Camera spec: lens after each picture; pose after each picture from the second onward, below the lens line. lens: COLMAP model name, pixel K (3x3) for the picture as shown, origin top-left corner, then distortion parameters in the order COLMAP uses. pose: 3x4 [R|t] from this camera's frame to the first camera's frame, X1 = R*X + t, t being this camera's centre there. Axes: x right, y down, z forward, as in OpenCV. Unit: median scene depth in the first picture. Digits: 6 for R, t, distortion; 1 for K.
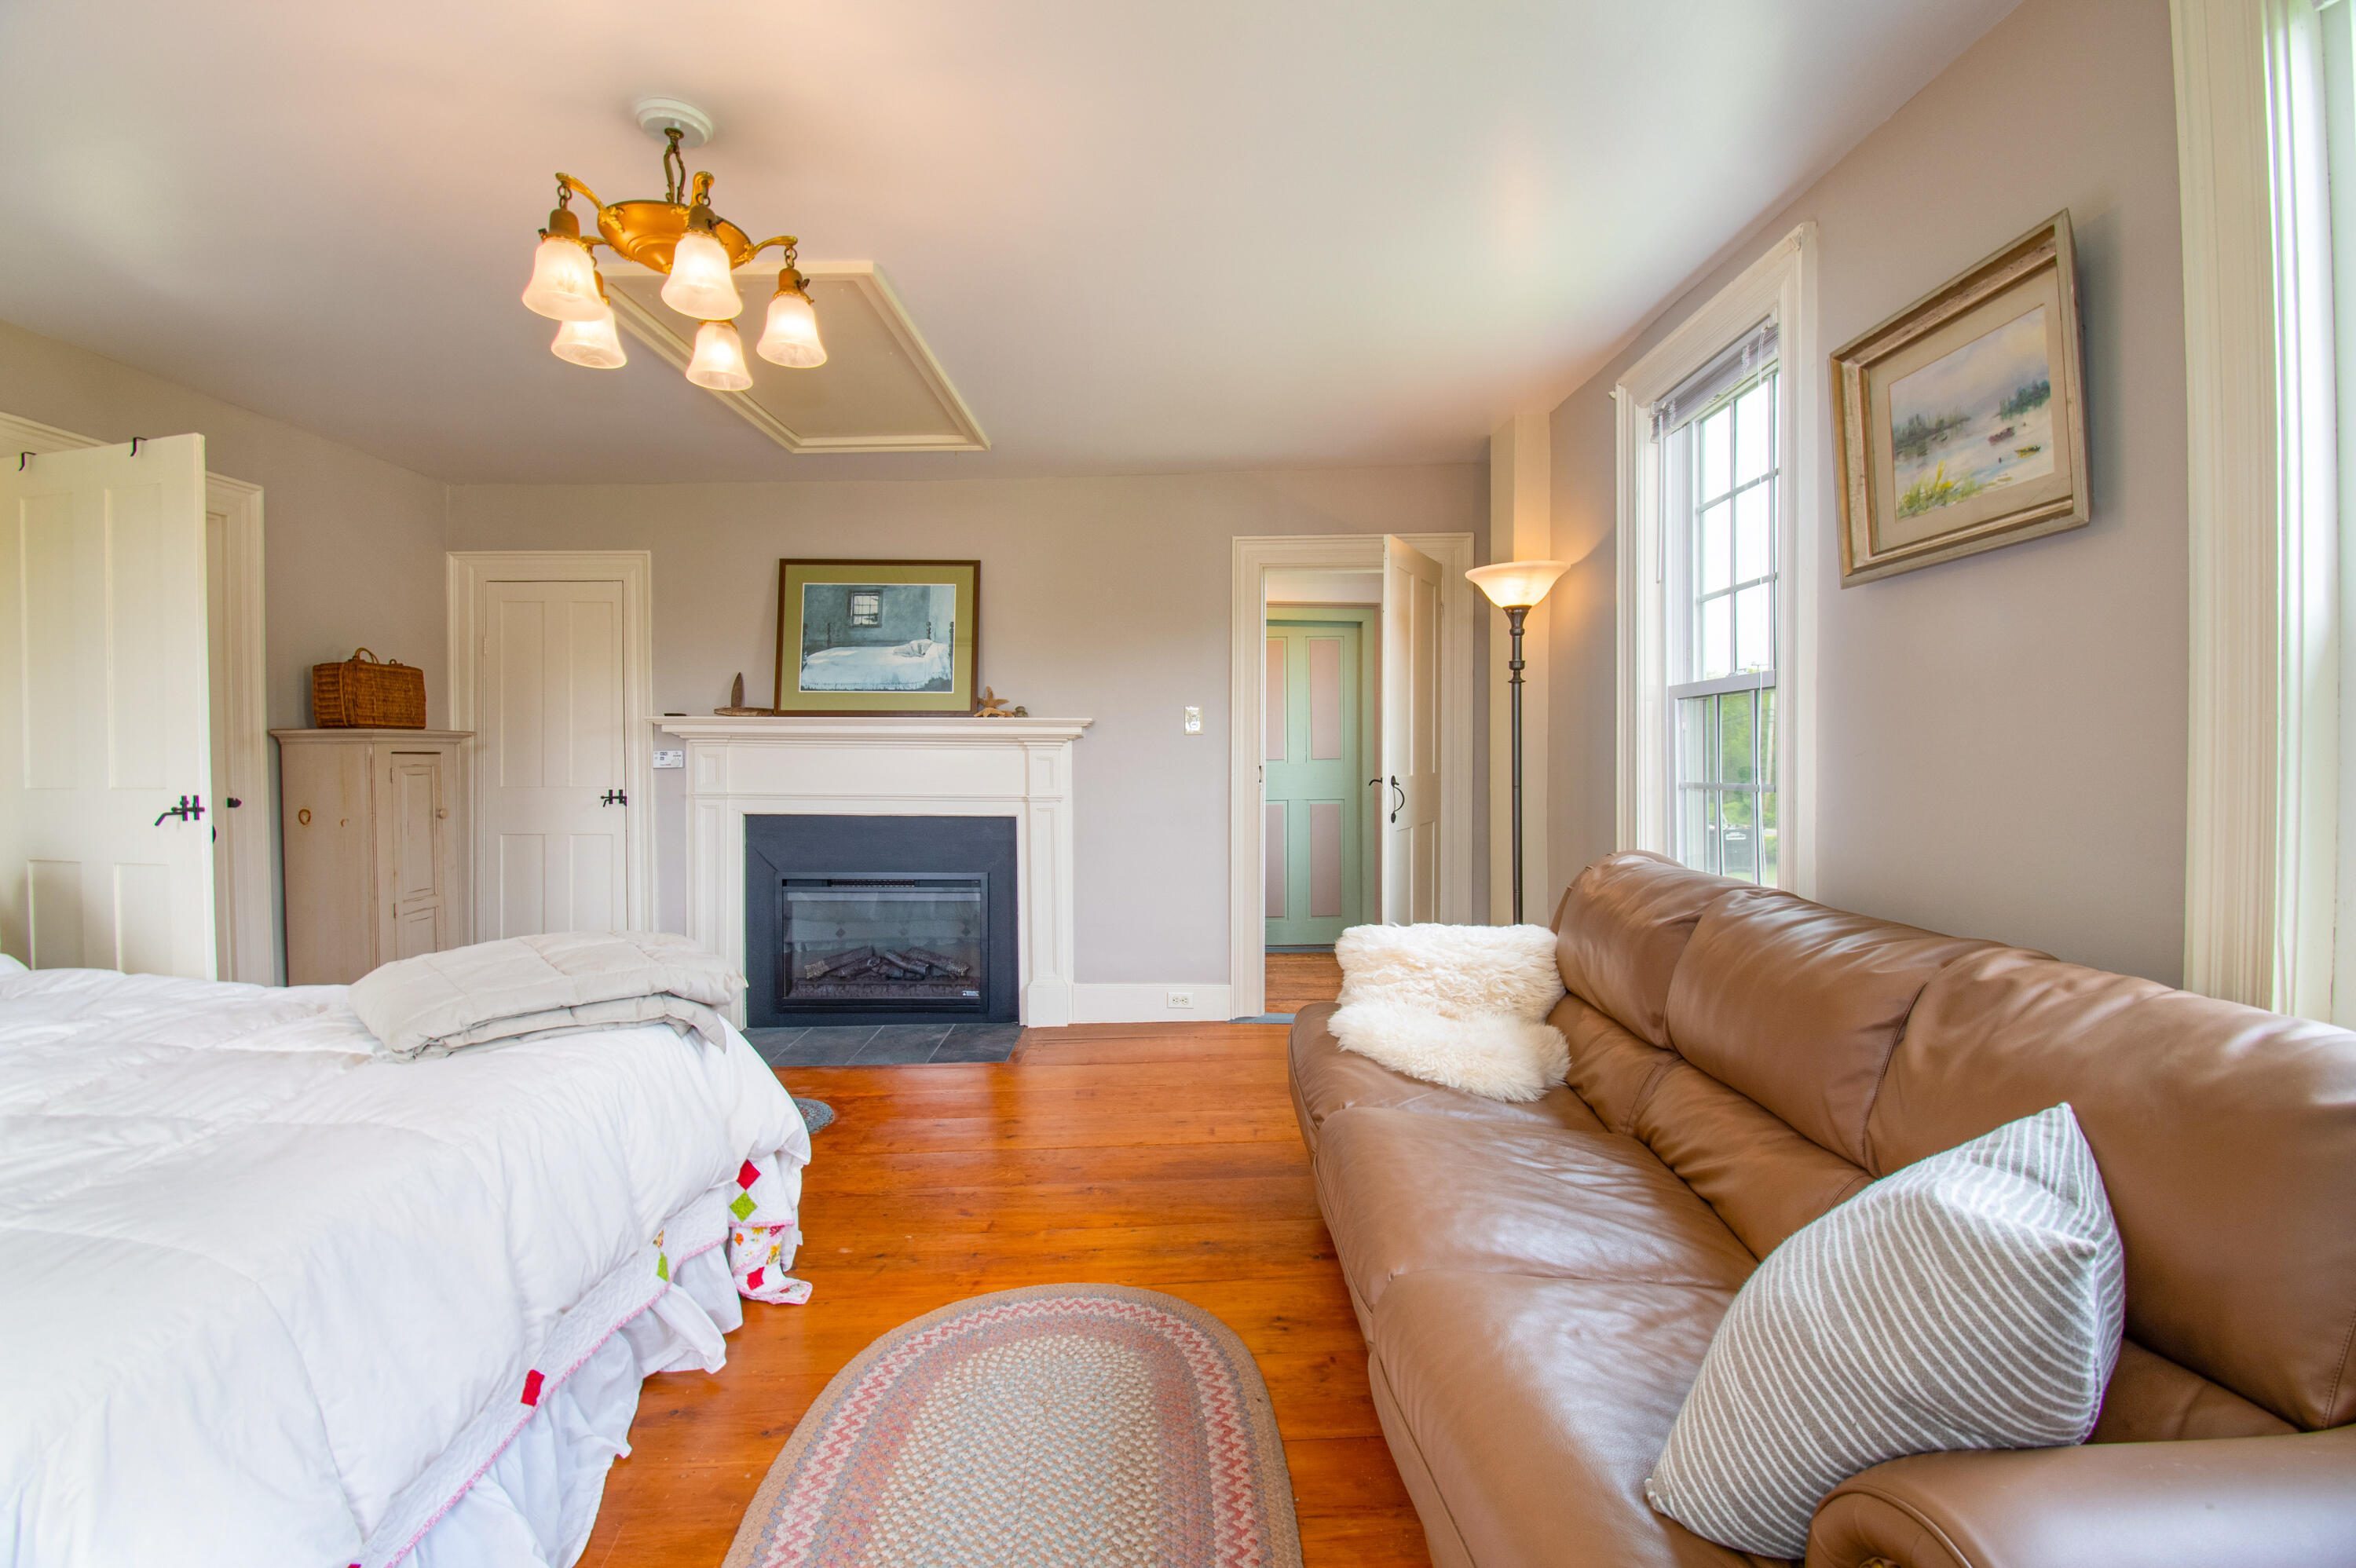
lens RADIAL K [[1036.3, 0, 1180.9], [0, 1036.3, 768.5], [0, 0, 1]] dist [-0.001957, -0.013747]
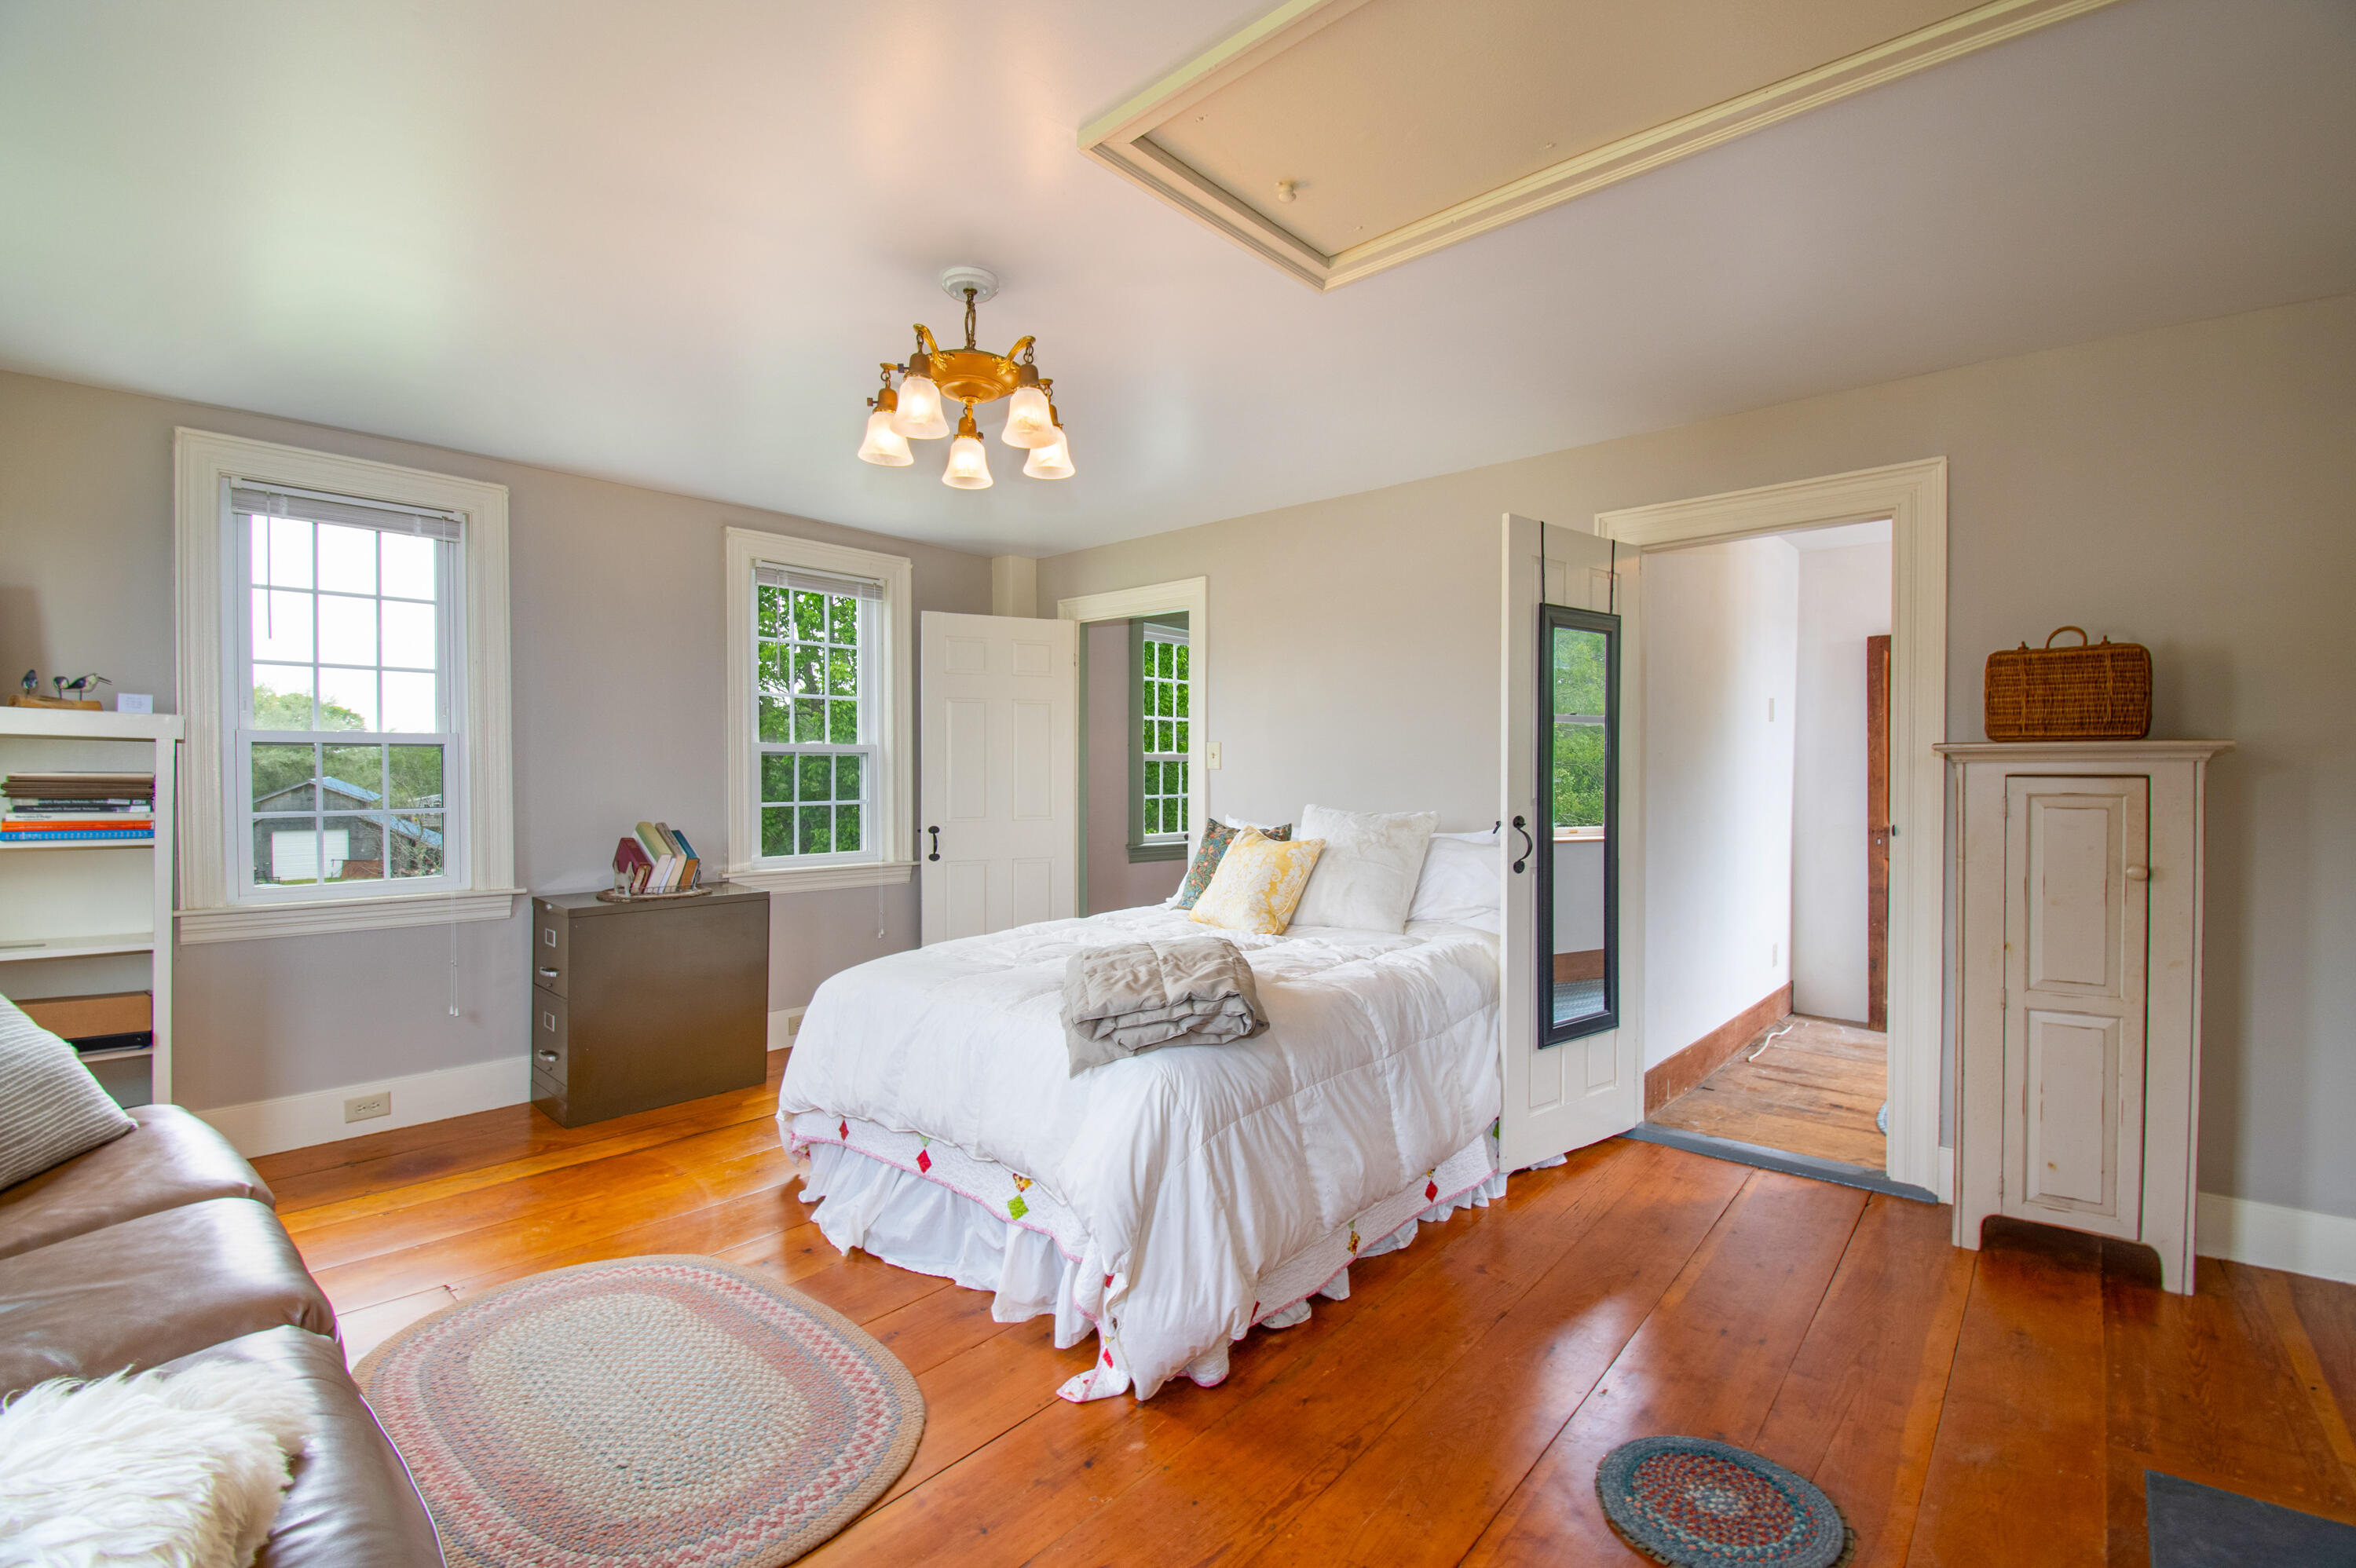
lens RADIAL K [[1036.3, 0, 1171.5], [0, 1036.3, 778.1], [0, 0, 1]] dist [-0.001957, -0.013747]
pose [[-0.672266, 0.016909, -0.740116, 0.121790], [-0.003138, 0.999665, 0.025689, -0.025509], [0.740303, 0.019593, -0.671988, 0.877975]]
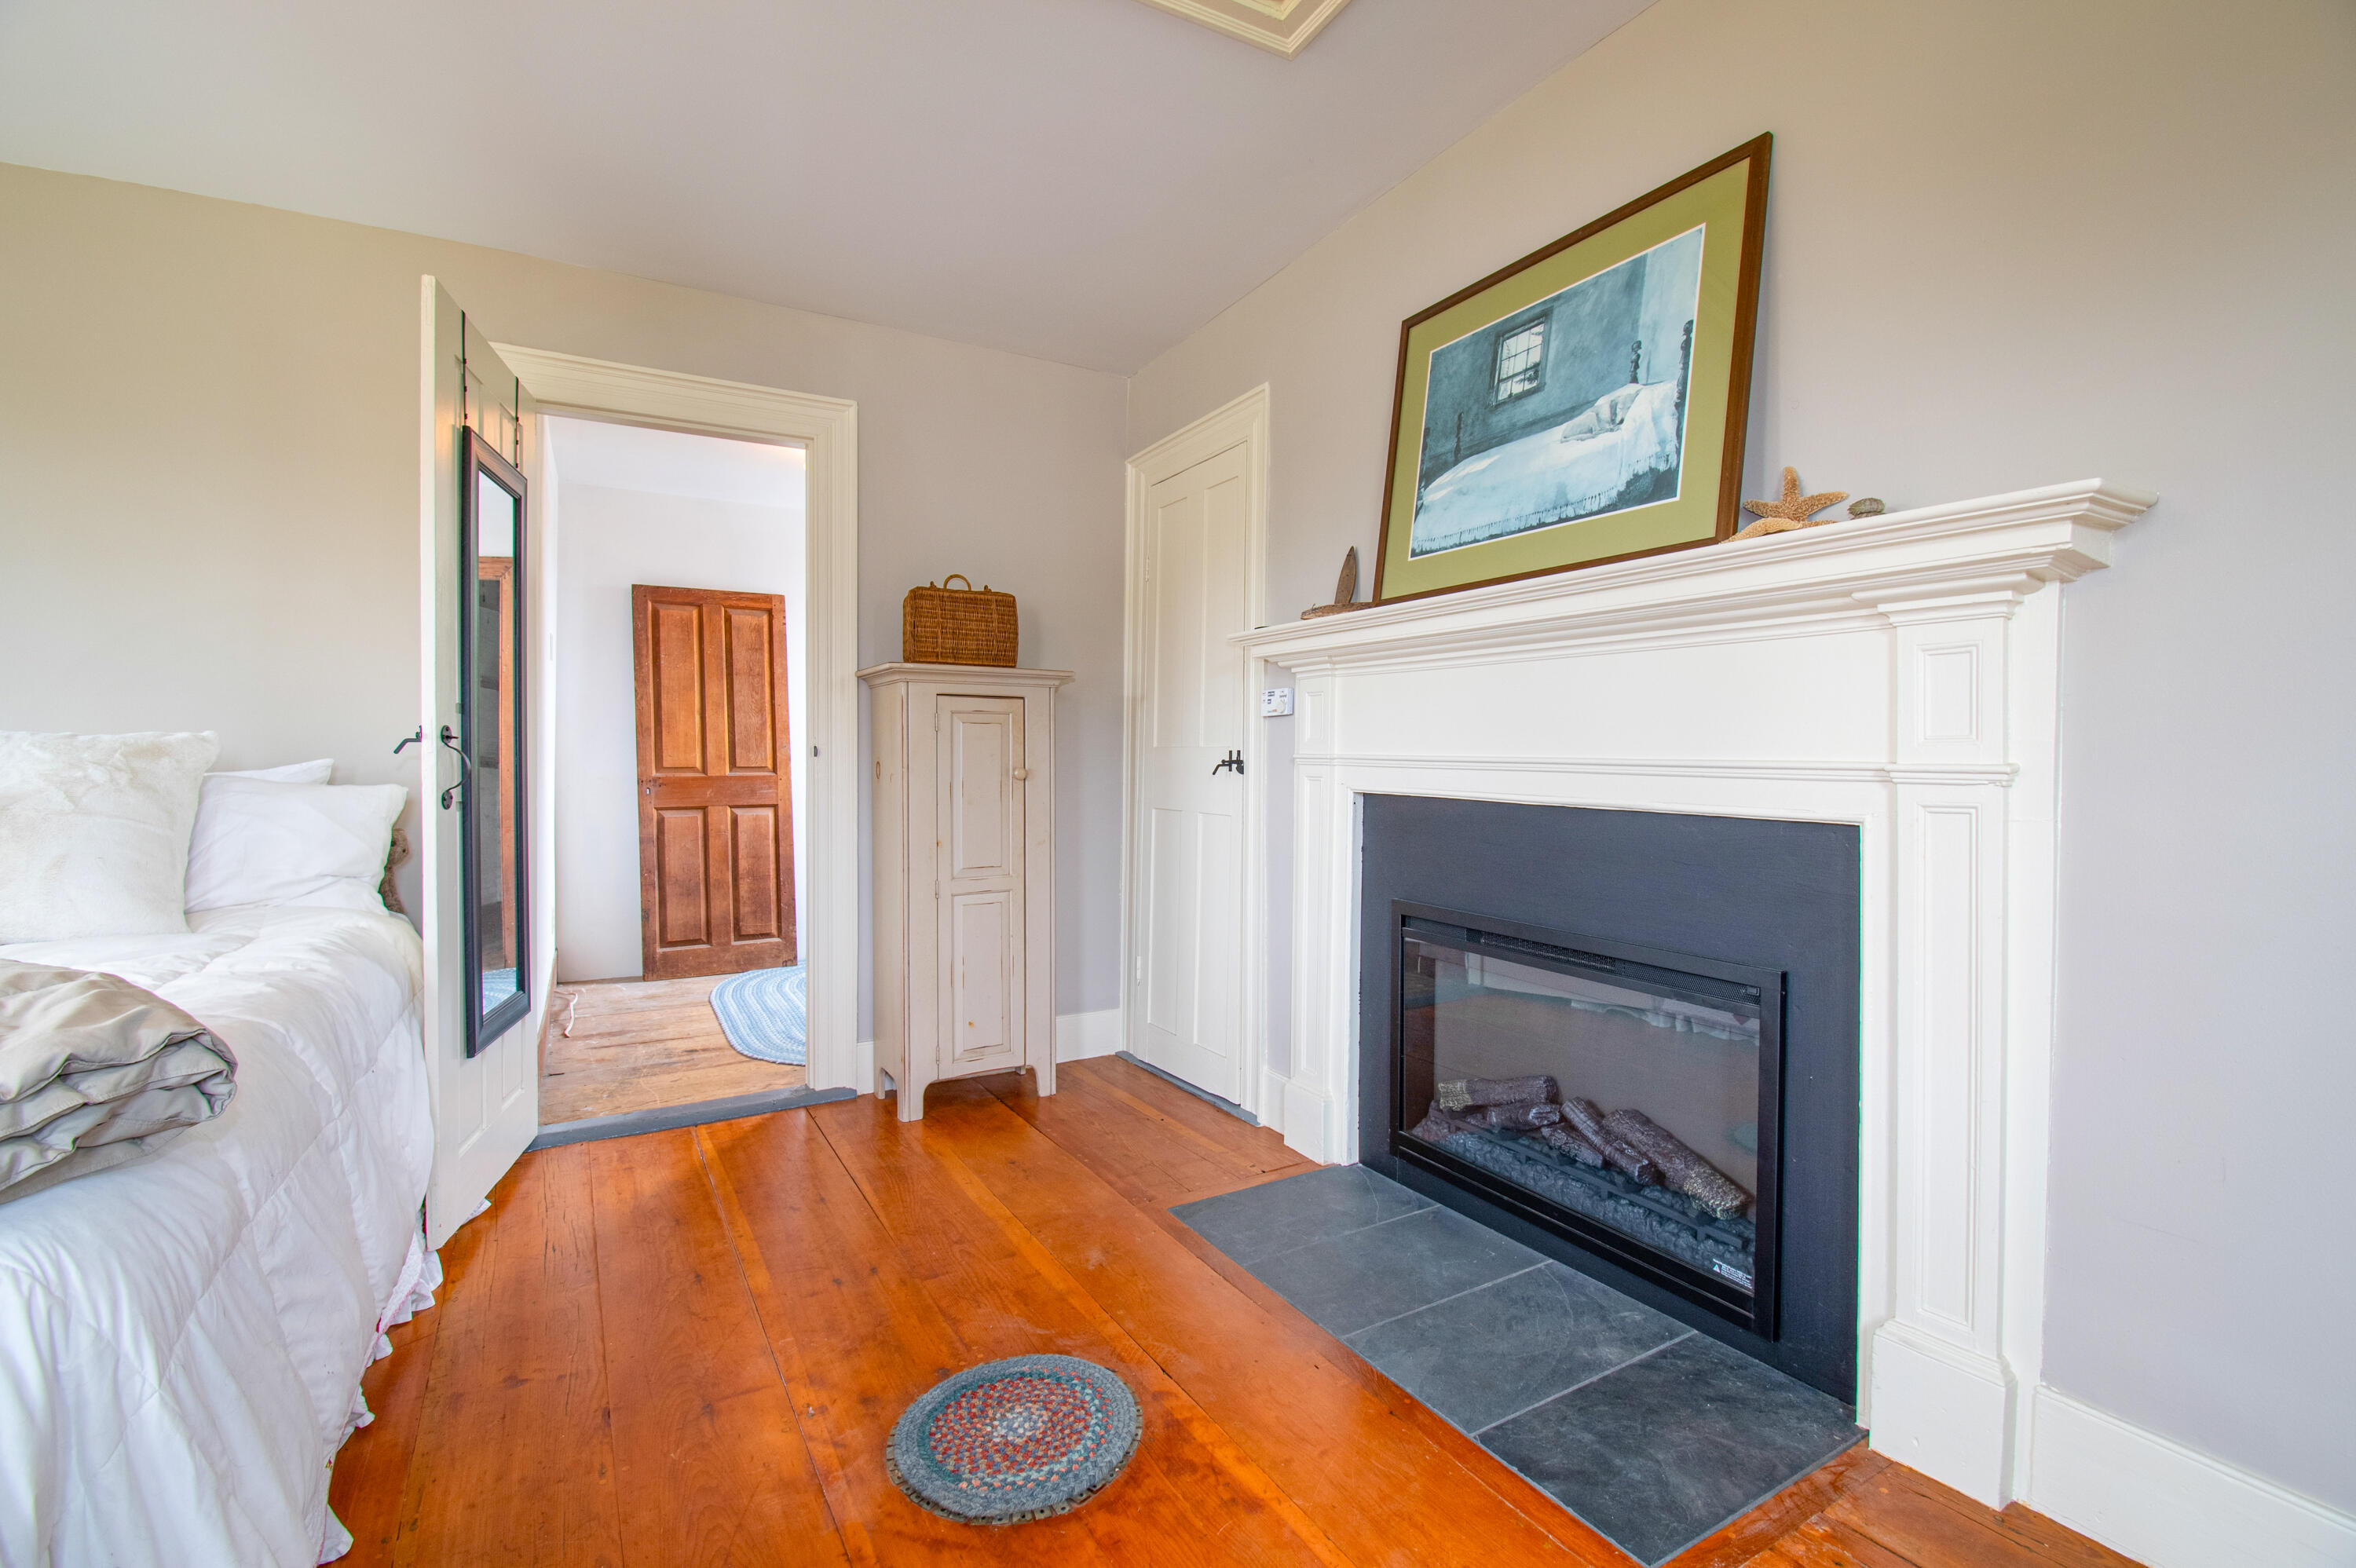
lens RADIAL K [[1036.3, 0, 1167.6], [0, 1036.3, 781.7], [0, 0, 1]] dist [-0.001957, -0.013747]
pose [[0.490046, 0.023826, -0.871371, 0.028162], [-0.017744, 0.999692, 0.017356, 0.030151], [0.871516, 0.006956, 0.490318, 0.634483]]
